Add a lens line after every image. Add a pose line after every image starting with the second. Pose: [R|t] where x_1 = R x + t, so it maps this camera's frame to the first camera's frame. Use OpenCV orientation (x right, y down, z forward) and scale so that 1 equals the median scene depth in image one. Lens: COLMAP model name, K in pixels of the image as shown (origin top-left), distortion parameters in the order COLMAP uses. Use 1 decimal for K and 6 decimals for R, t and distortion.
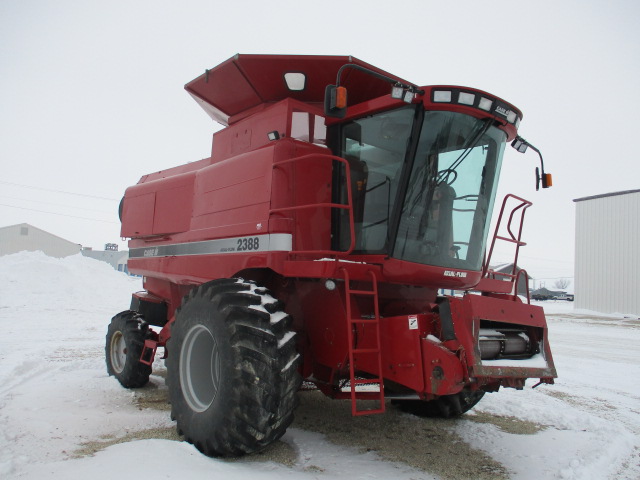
lens RADIAL K [[525.2, 0, 319.4], [0, 525.2, 236.9], [0, 0, 1]] dist [-0.015231, 0.002072]
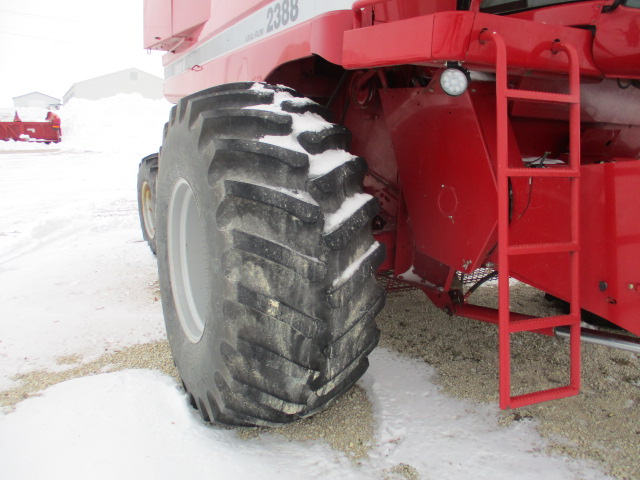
lens RADIAL K [[525.2, 0, 319.4], [0, 525.2, 236.9], [0, 0, 1]] dist [-0.015231, 0.002072]
pose [[0.975979, 0.026588, -0.216235, 0.010814], [0.037472, 0.957248, 0.286832, 0.088528], [0.214617, -0.288045, 0.933257, 0.586548]]
